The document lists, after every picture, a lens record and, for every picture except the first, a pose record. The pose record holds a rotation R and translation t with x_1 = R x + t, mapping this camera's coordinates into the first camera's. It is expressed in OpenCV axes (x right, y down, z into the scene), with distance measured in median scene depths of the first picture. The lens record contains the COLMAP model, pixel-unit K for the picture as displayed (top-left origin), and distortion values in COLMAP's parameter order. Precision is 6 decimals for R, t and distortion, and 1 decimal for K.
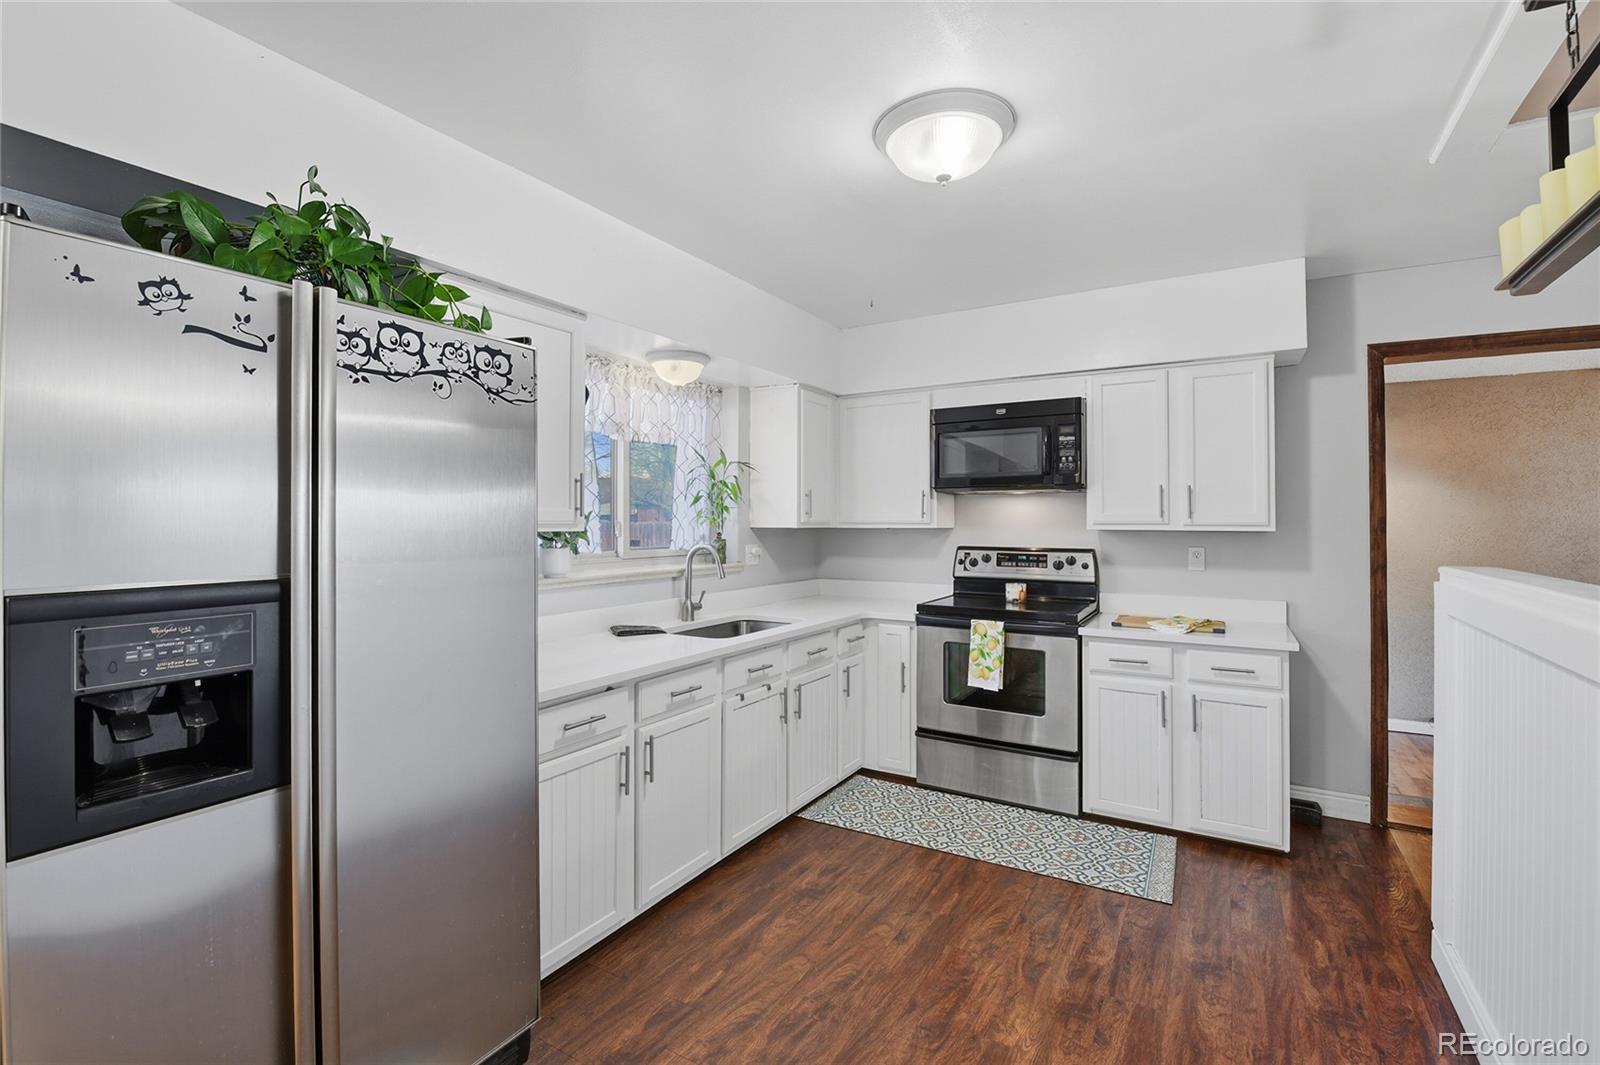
lens RADIAL K [[702.5, 0, 801.9], [0, 702.5, 516.6], [0, 0, 1]] dist [-0.002088, -0.010598]
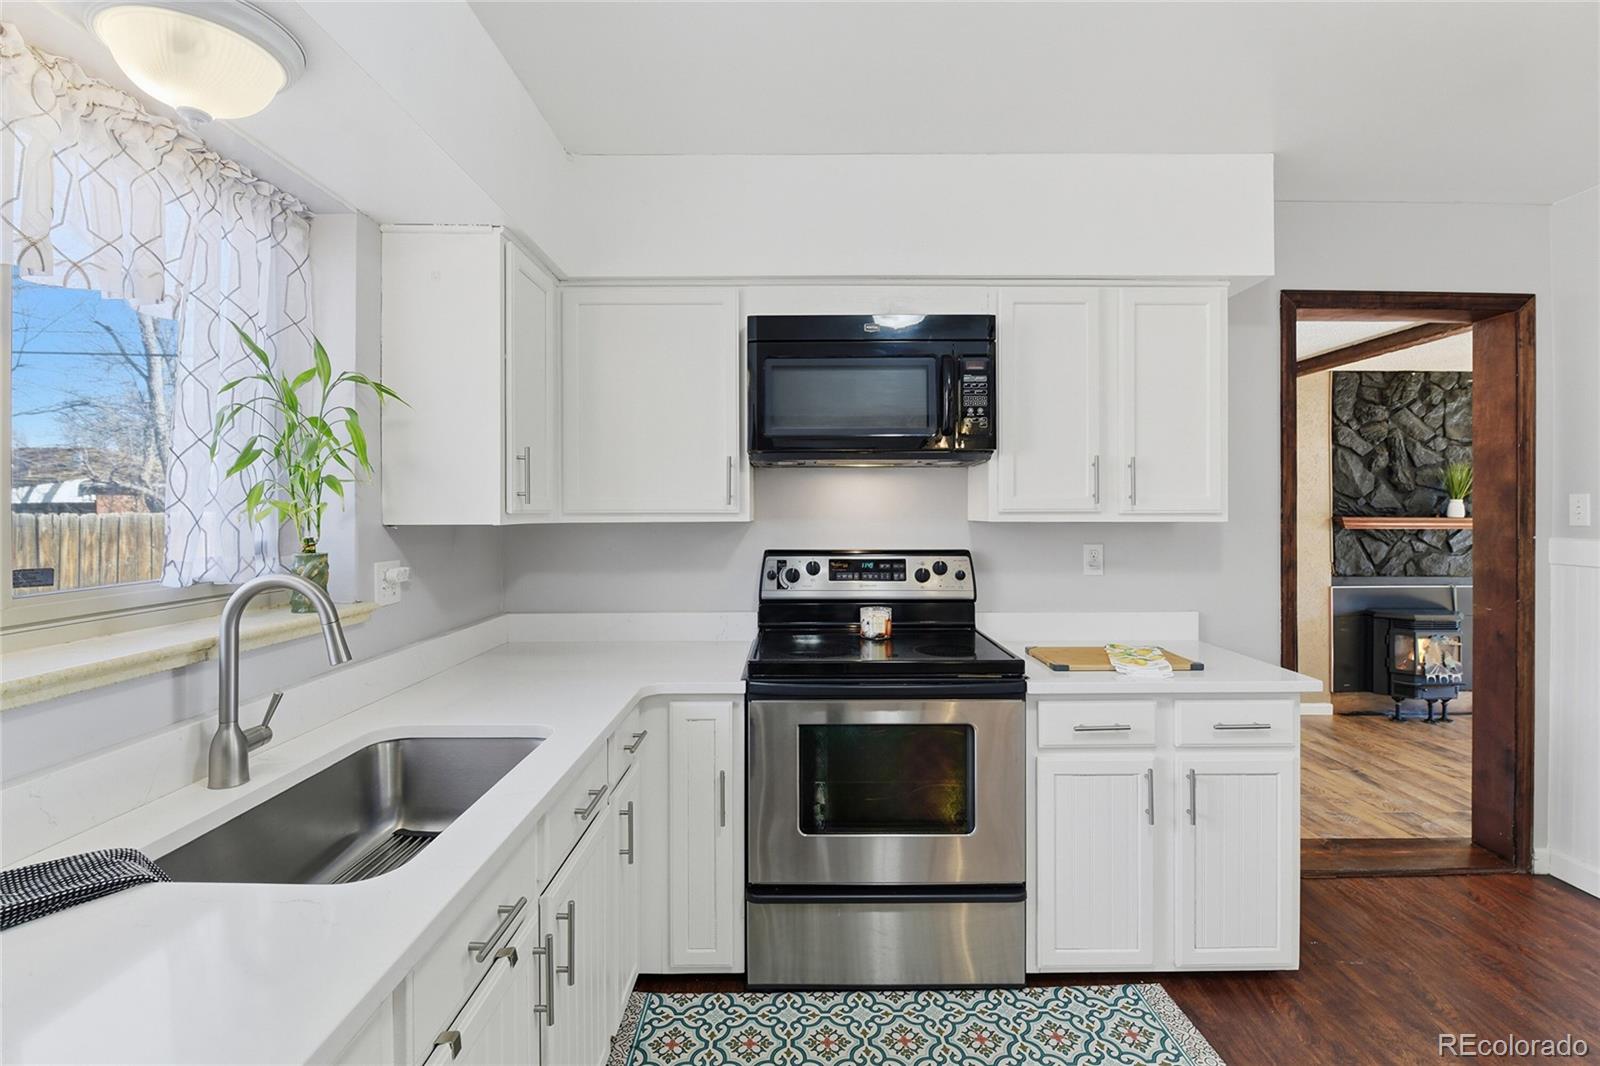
lens RADIAL K [[733.7, 0, 801.1], [0, 733.7, 513.6], [0, 0, 1]] dist [0.000323, -0.009754]
pose [[0.858902, -0.005878, 0.512106, -0.099737], [0.000472, 0.999943, 0.010685, 0.003534], [-0.512140, -0.008936, 0.858856, 0.519003]]
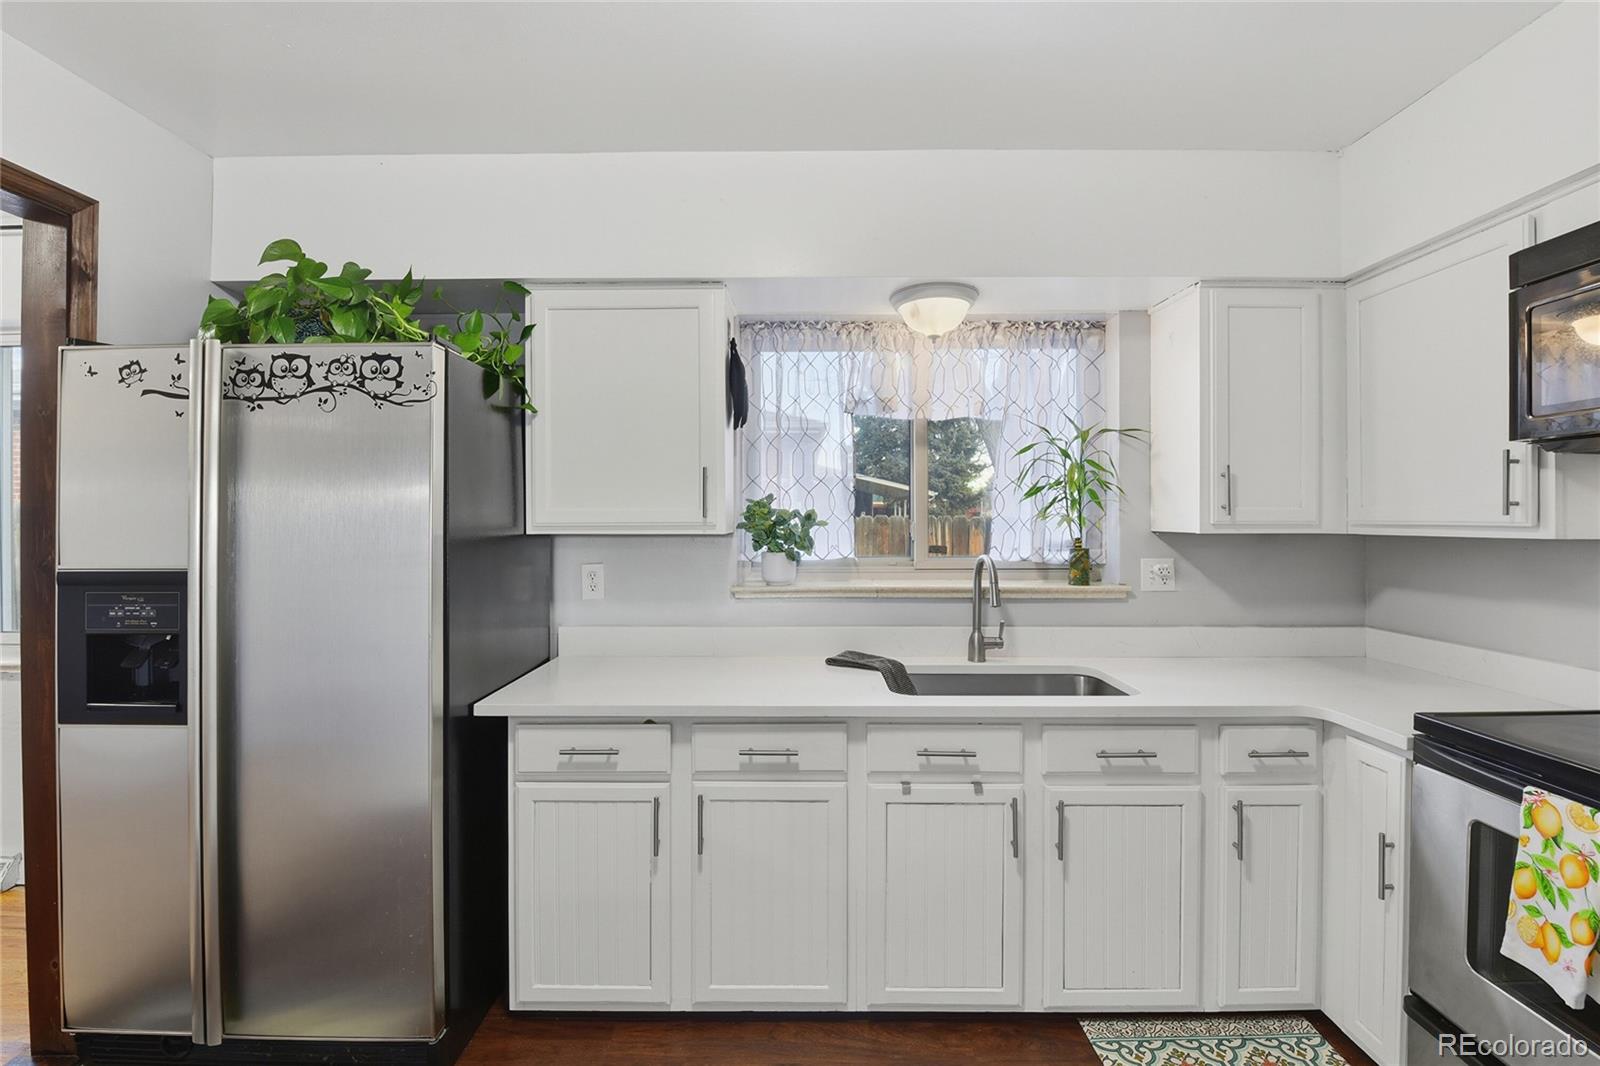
lens RADIAL K [[702.5, 0, 801.9], [0, 702.5, 517.1], [0, 0, 1]] dist [-0.002088, -0.010598]
pose [[0.514955, -0.002845, -0.857212, 0.358443], [0.008013, 0.999967, 0.001495, -0.000354], [0.857180, -0.007639, 0.514961, 0.480540]]
